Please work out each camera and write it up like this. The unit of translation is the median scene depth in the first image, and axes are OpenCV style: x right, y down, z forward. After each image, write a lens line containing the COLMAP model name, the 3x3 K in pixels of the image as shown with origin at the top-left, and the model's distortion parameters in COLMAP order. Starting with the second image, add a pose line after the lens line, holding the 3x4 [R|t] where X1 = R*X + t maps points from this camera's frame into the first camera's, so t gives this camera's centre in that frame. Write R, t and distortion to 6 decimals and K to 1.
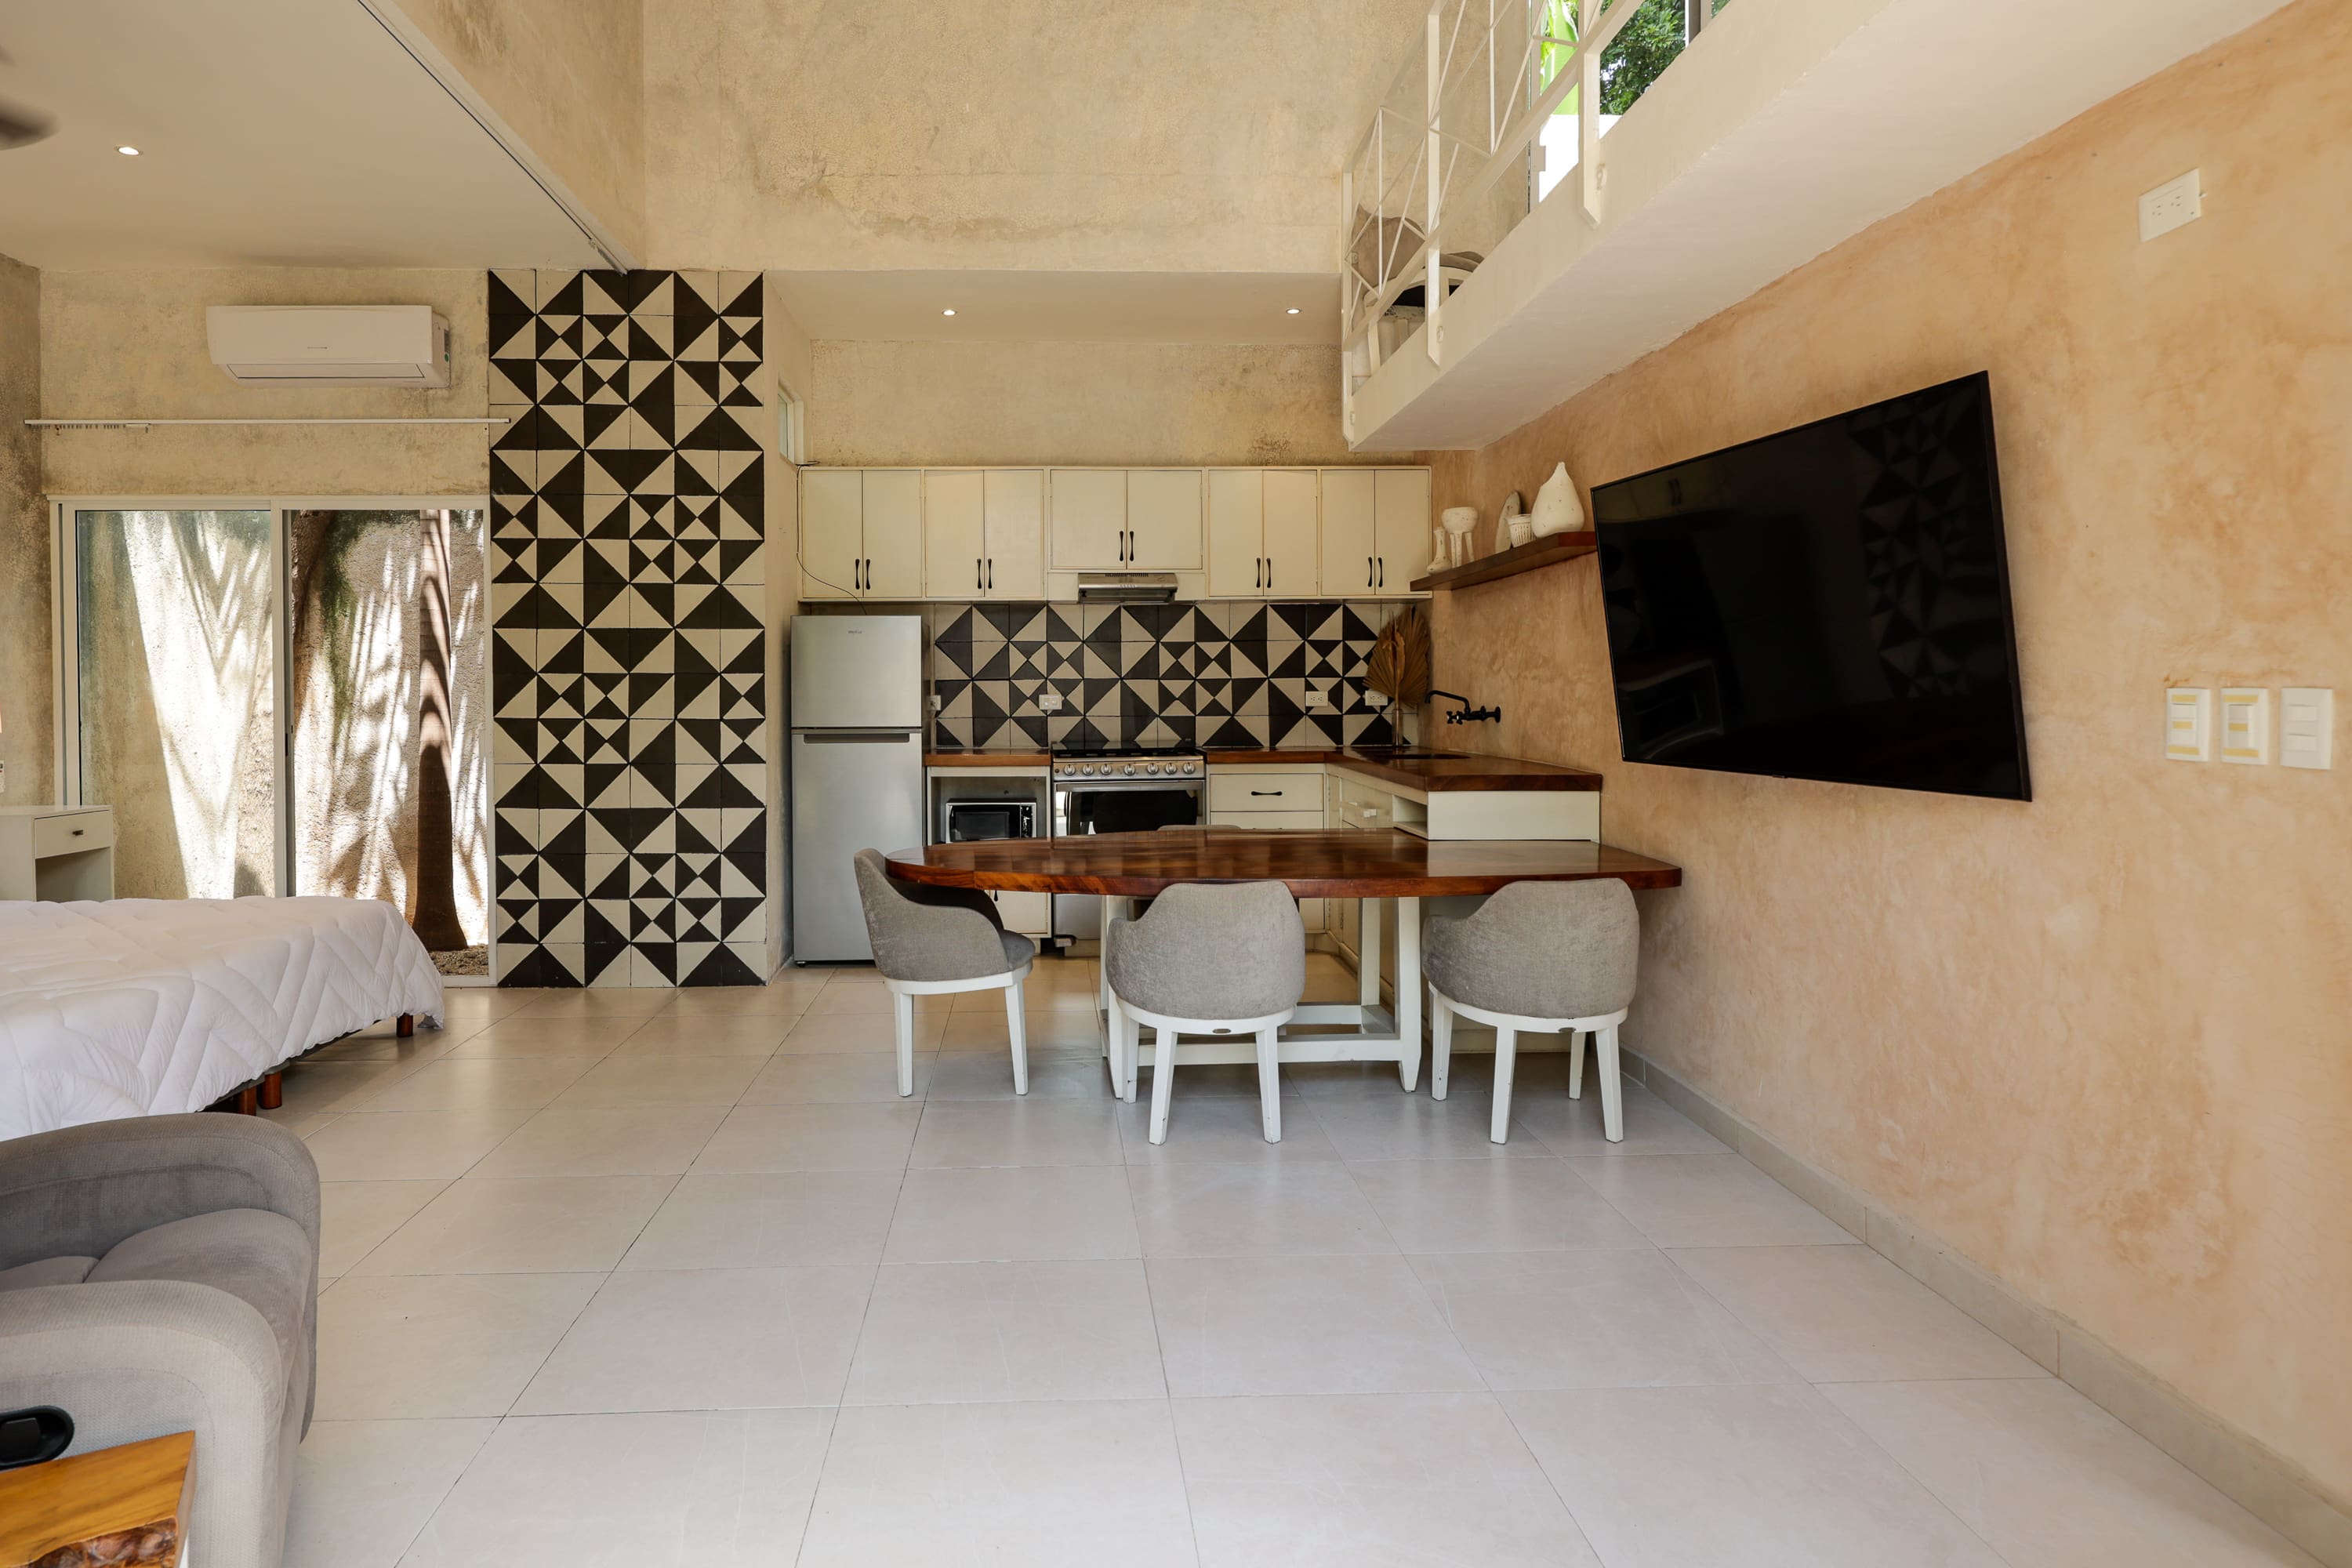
lens RADIAL K [[1380.1, 0, 1095.1], [0, 1380.1, 719.6], [0, 0, 1]] dist [0.002324, 0.000822]
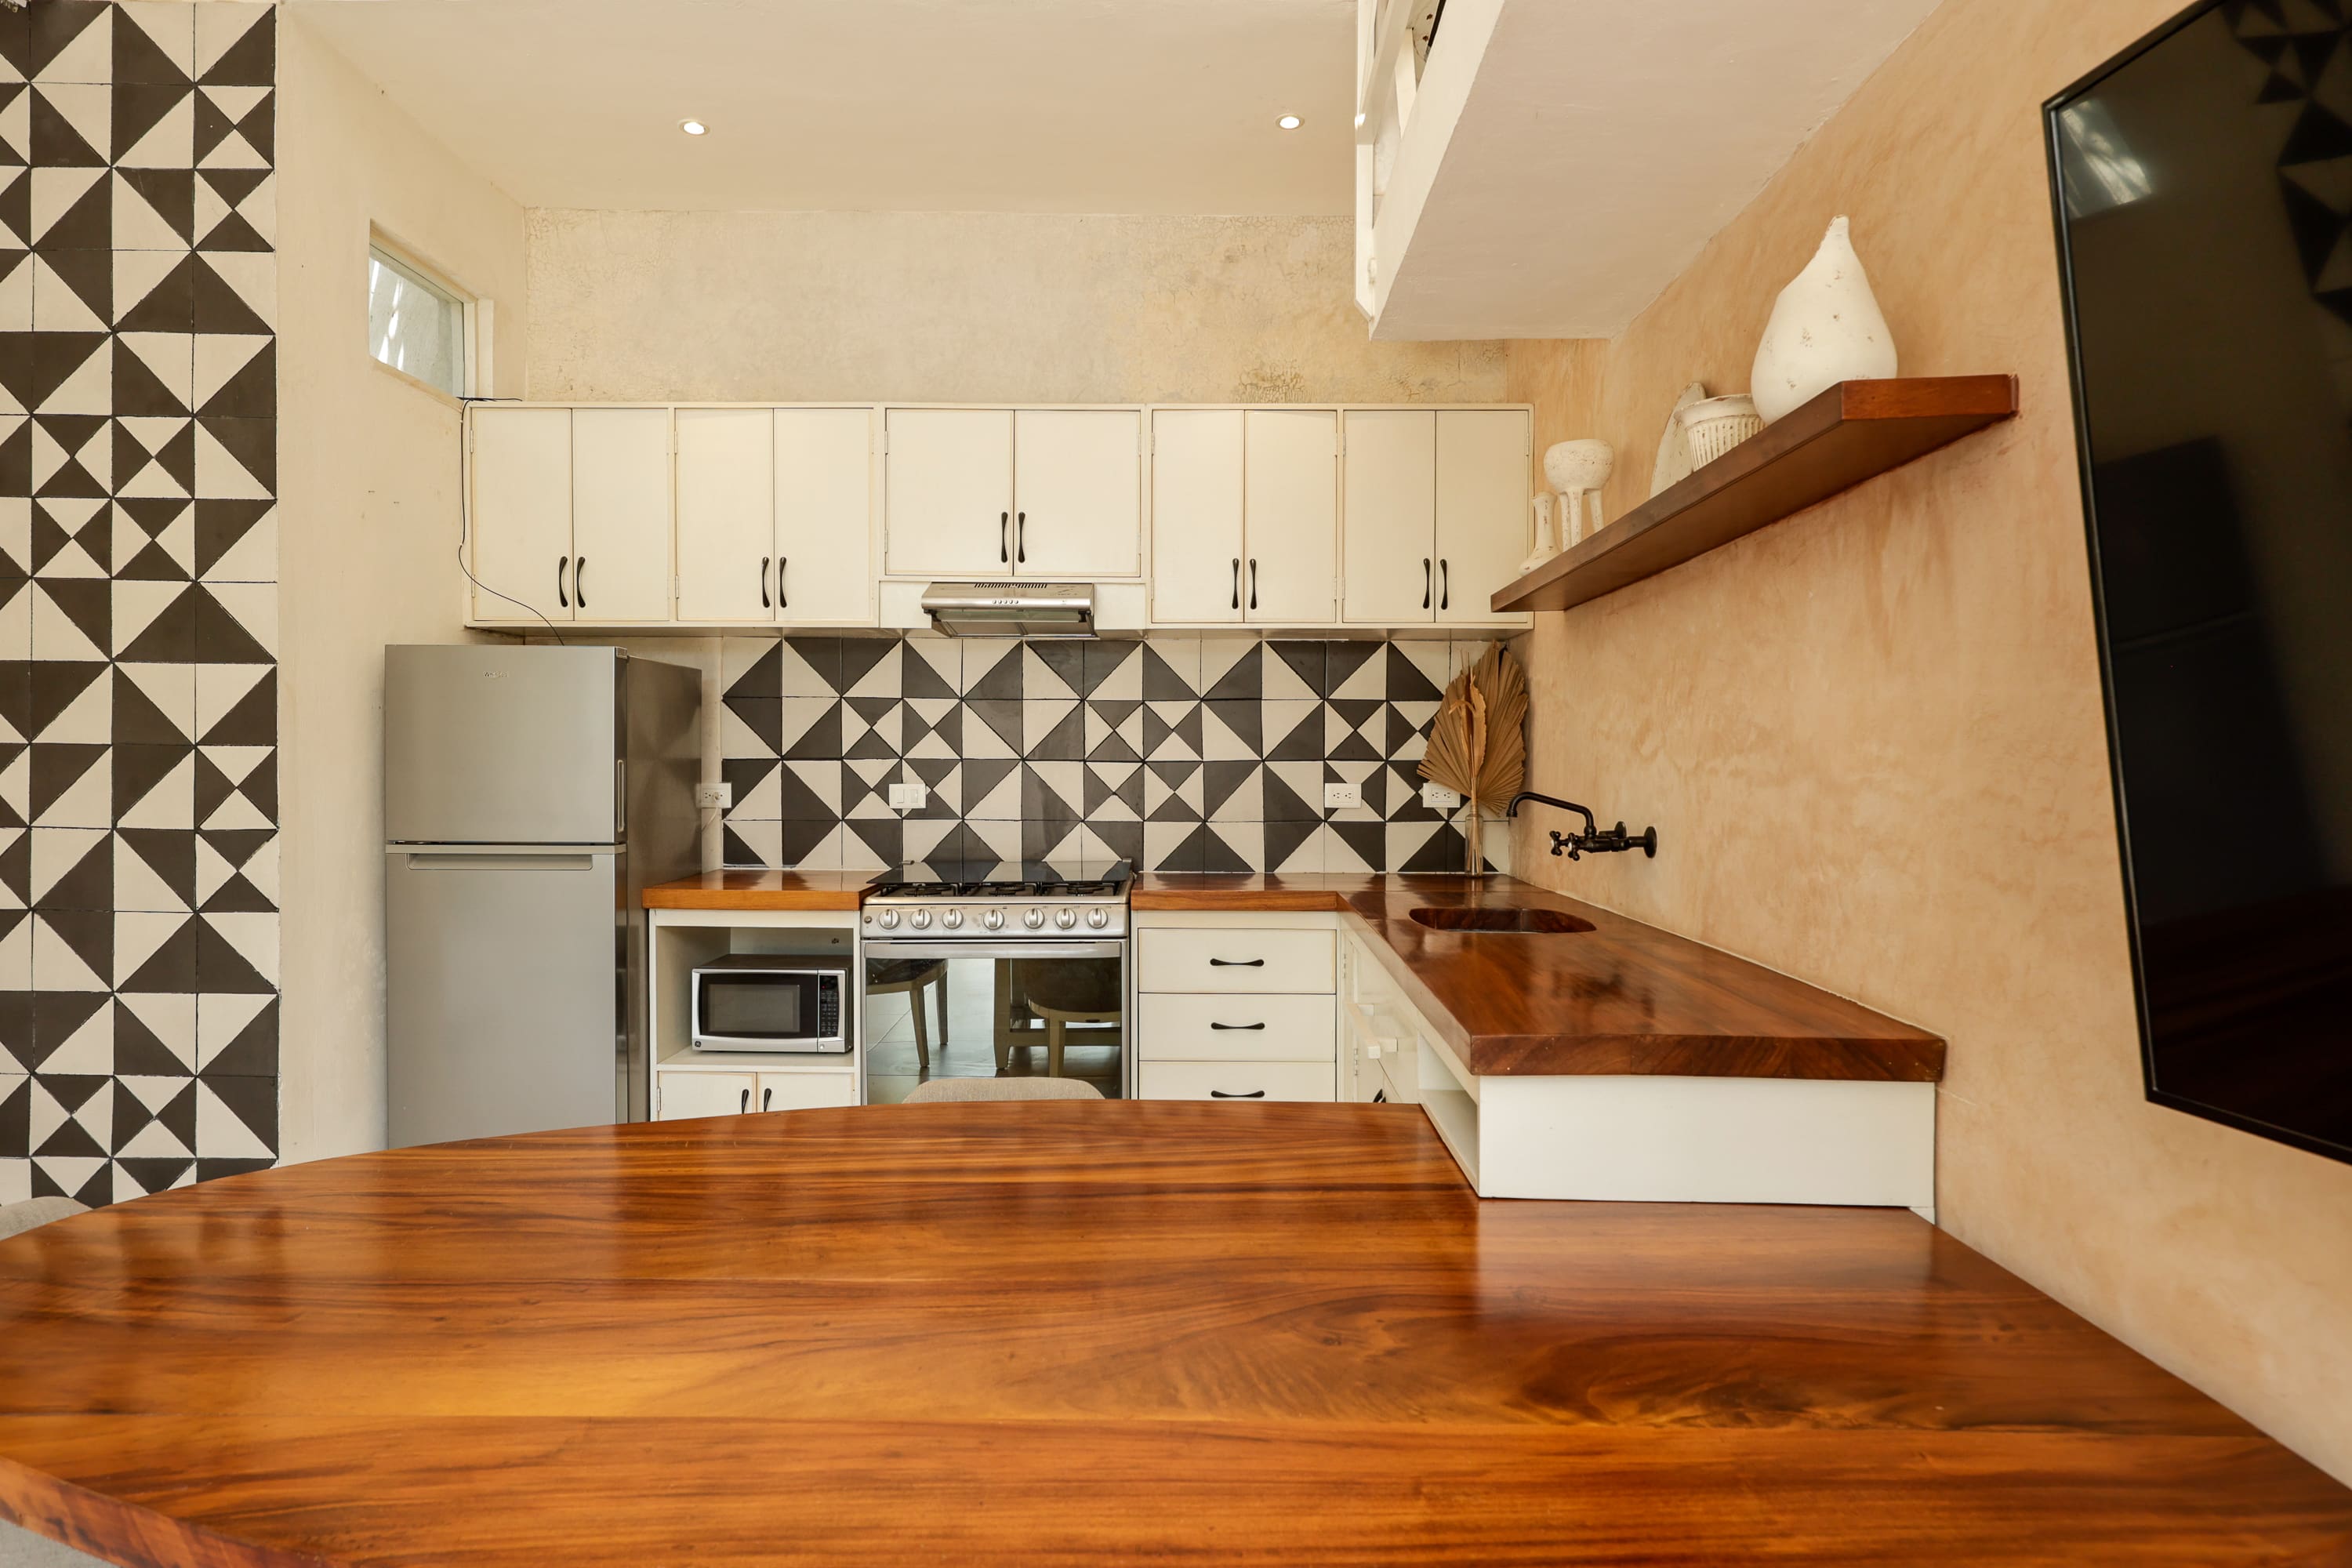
lens RADIAL K [[1323.7, 0, 1176.0], [0, 1323.7, 784.0], [0, 0, 1]] dist [-0.002276, 0.000350]
pose [[0.998967, 0.011330, -0.043997, 0.136139], [-0.011526, 0.999925, -0.004198, -0.020511], [0.043946, 0.004701, 0.999023, 0.496693]]
